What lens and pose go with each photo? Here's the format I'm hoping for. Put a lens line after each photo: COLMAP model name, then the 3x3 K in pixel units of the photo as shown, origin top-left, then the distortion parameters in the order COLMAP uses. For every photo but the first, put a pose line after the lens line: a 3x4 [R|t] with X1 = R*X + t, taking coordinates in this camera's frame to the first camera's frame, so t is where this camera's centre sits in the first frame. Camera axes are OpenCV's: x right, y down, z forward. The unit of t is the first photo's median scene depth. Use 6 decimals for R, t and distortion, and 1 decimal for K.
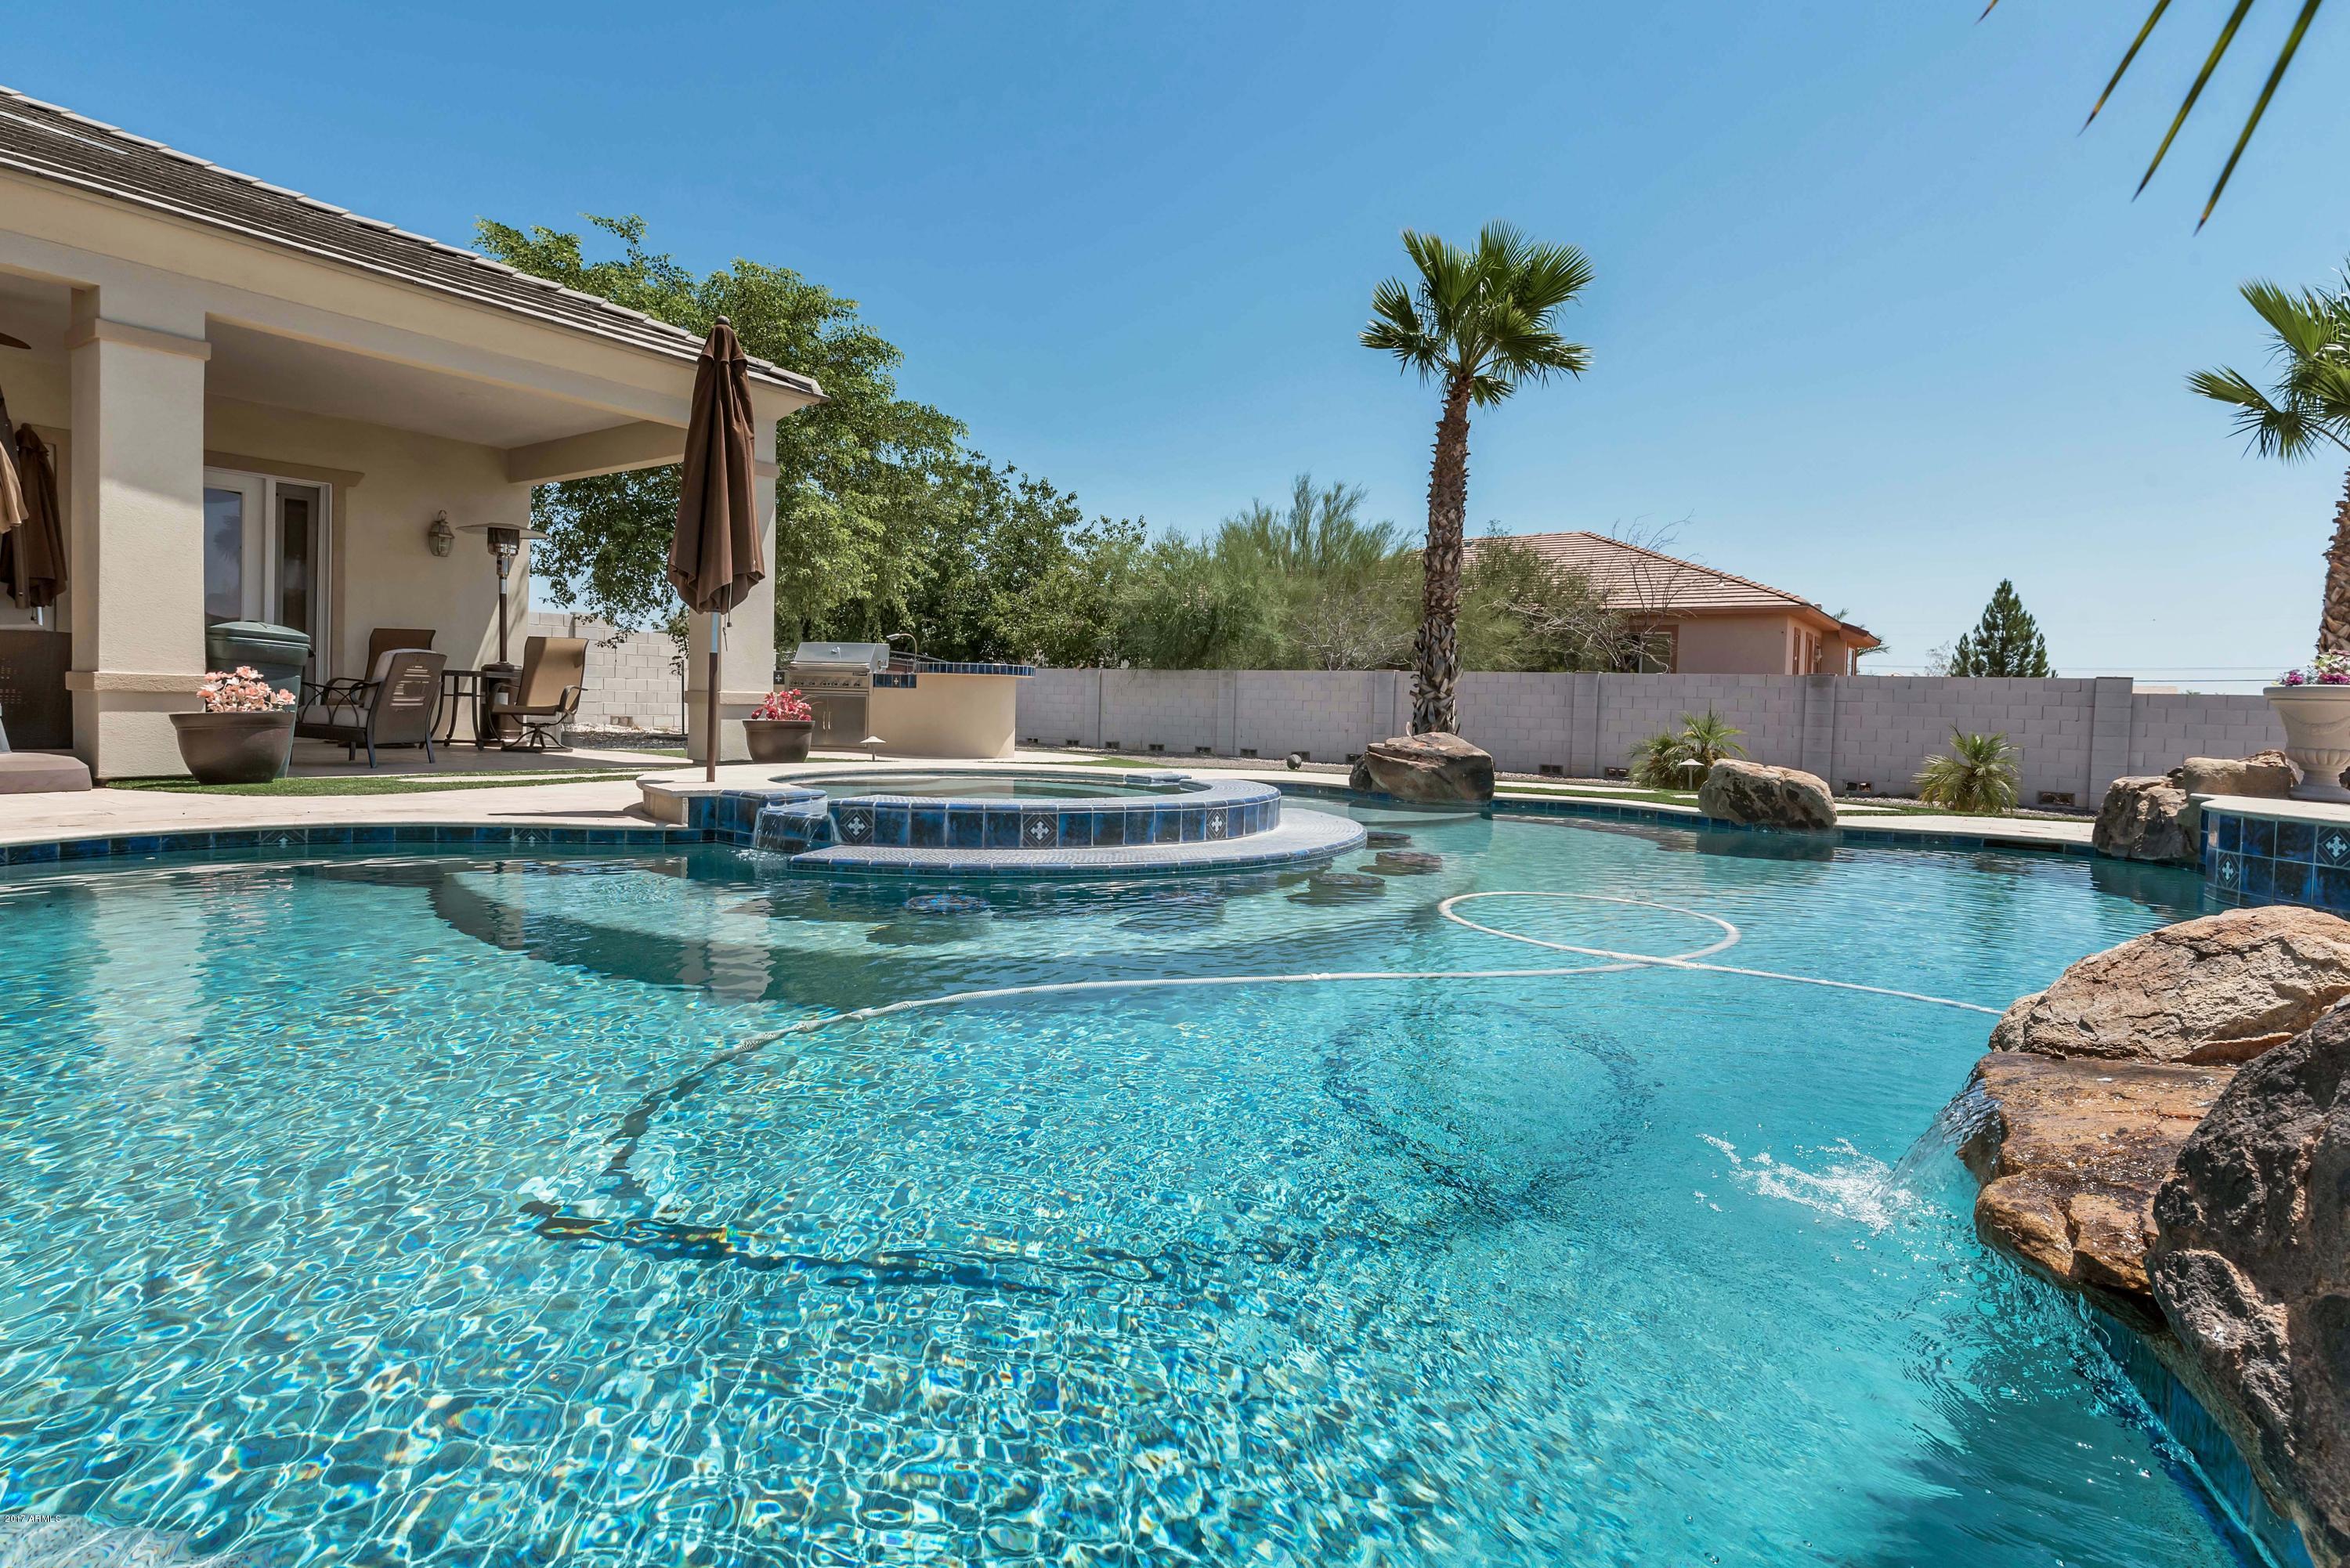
lens RADIAL K [[1210.9, 0, 1175.0], [0, 1210.9, 784.0], [0, 0, 1]] dist [-0.000144, -0.000007]
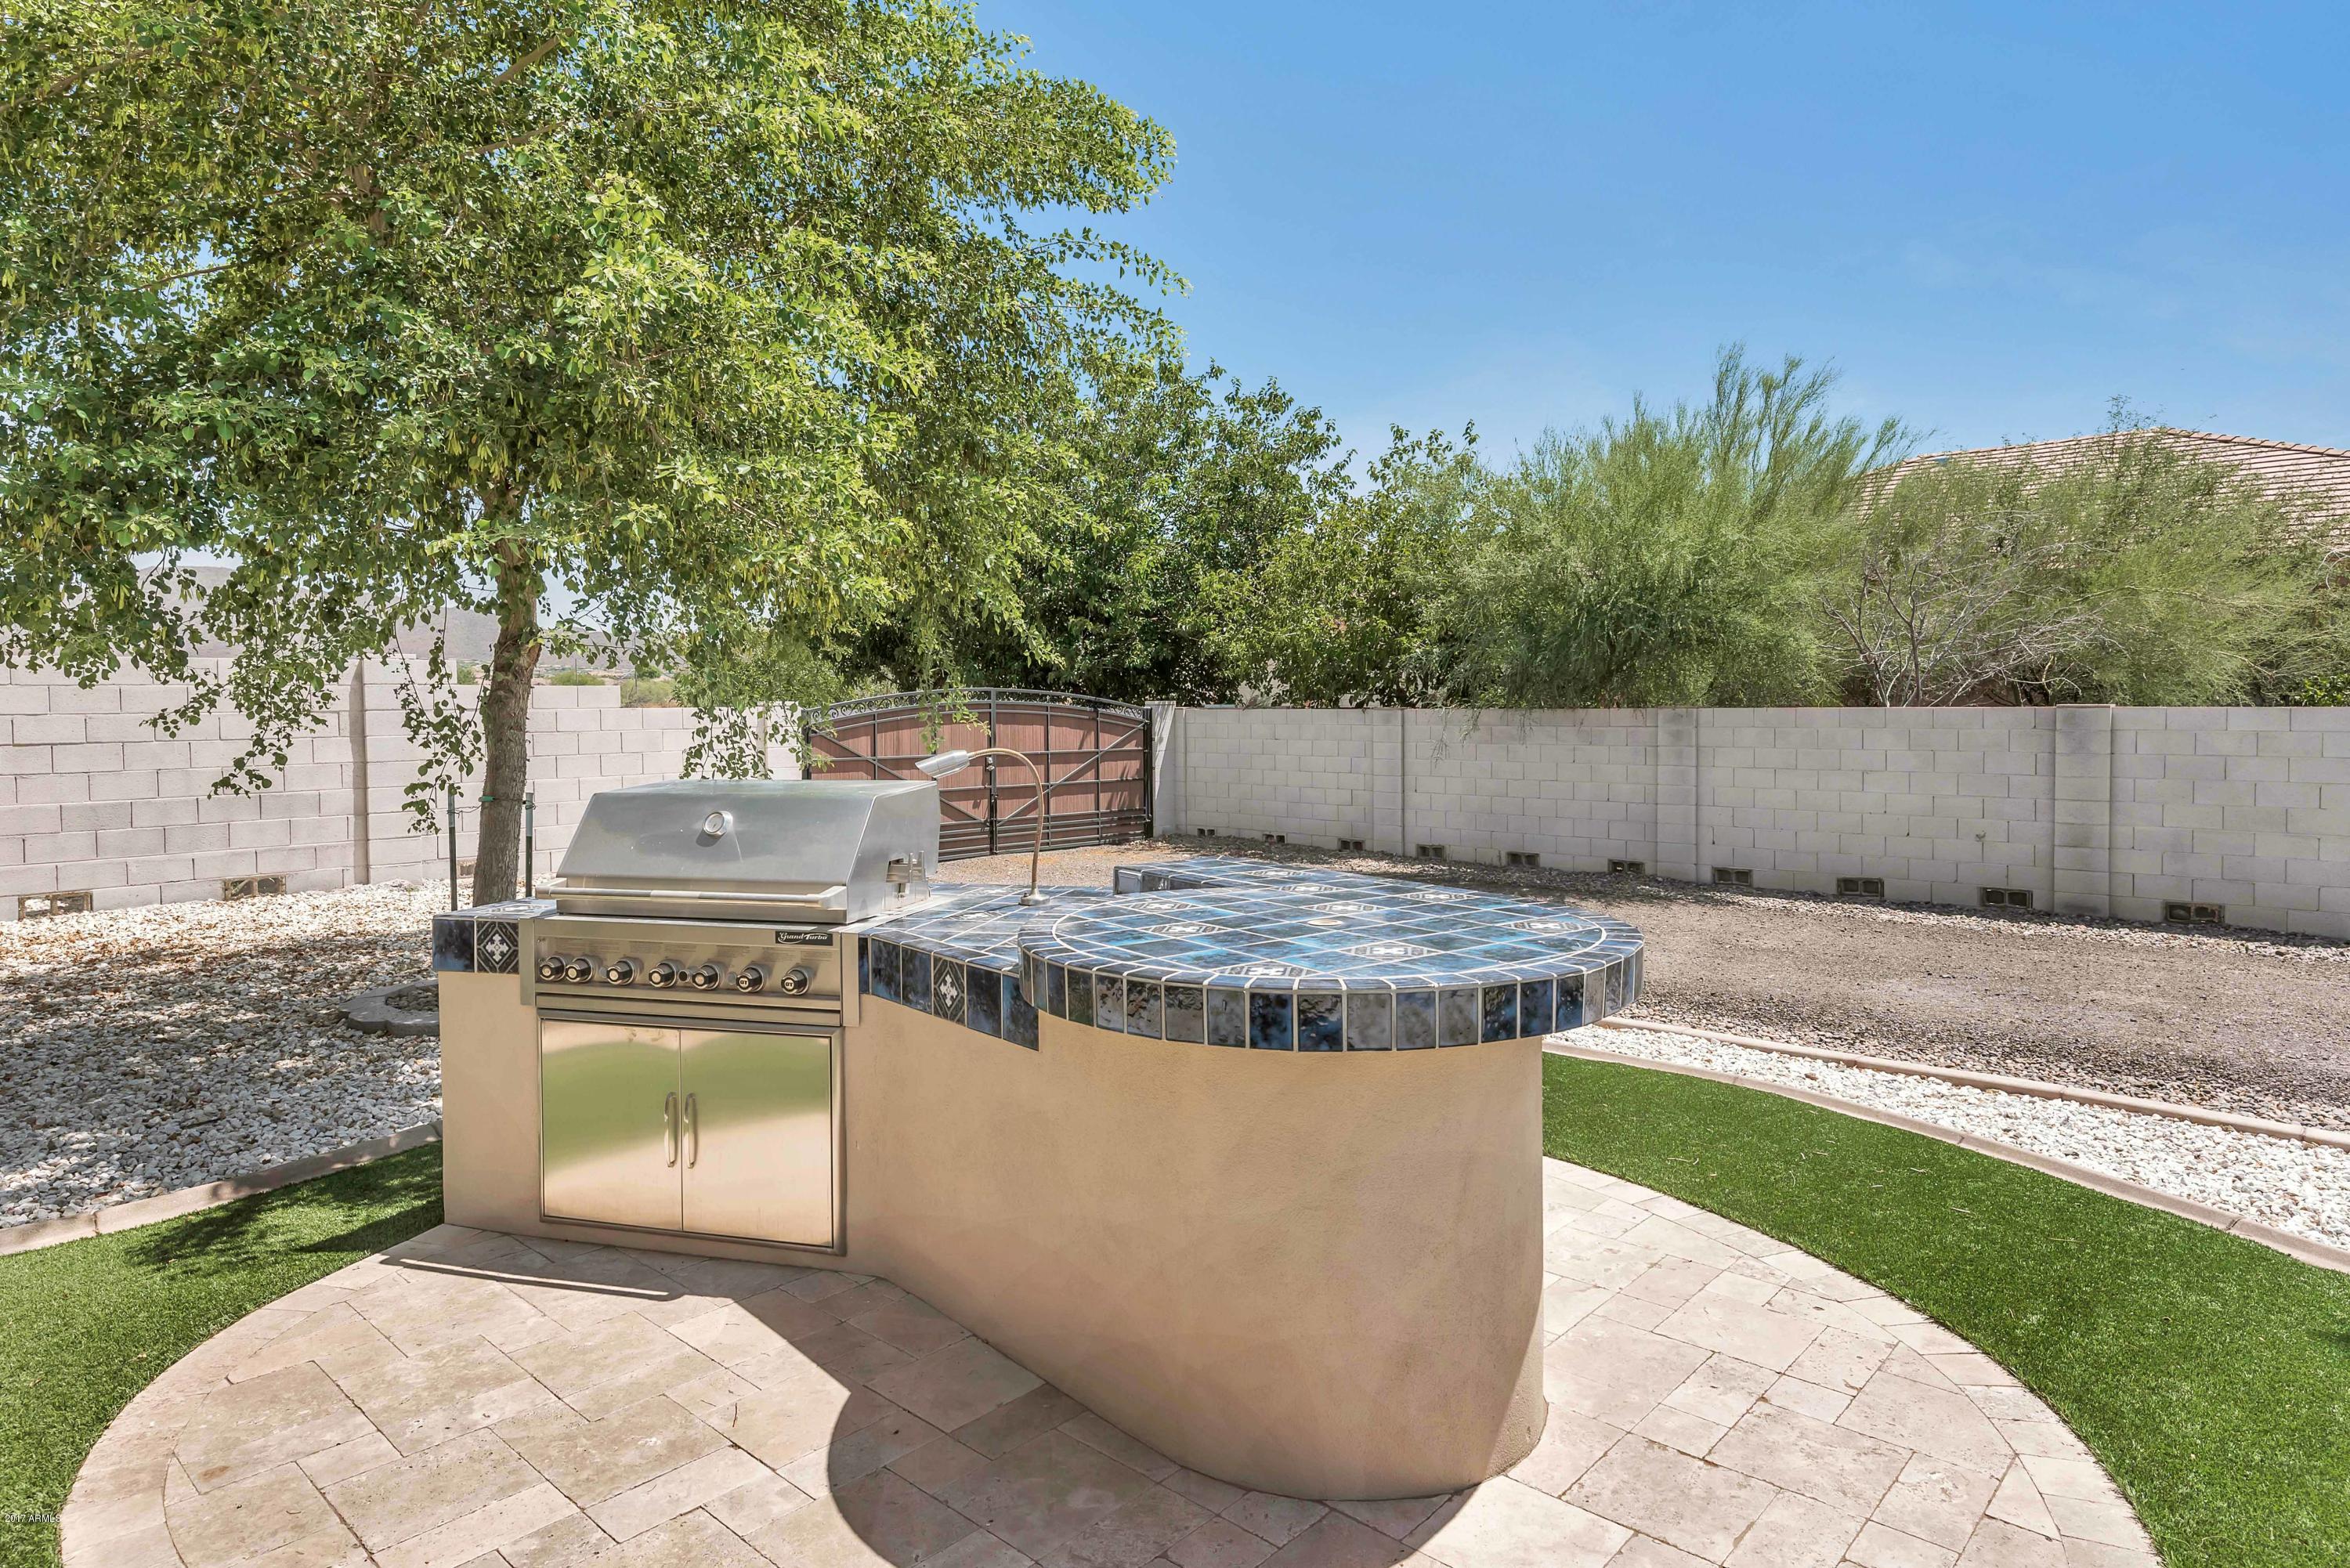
lens RADIAL K [[1352.0, 0, 1175.0], [0, 1352.0, 784.0], [0, 0, 1]] dist [0.000697, -0.000890]
pose [[0.990488, -0.021492, -0.135913, -0.073190], [0.021156, 0.999769, -0.003916, -0.055997], [0.135966, 0.001003, 0.990713, 0.358196]]
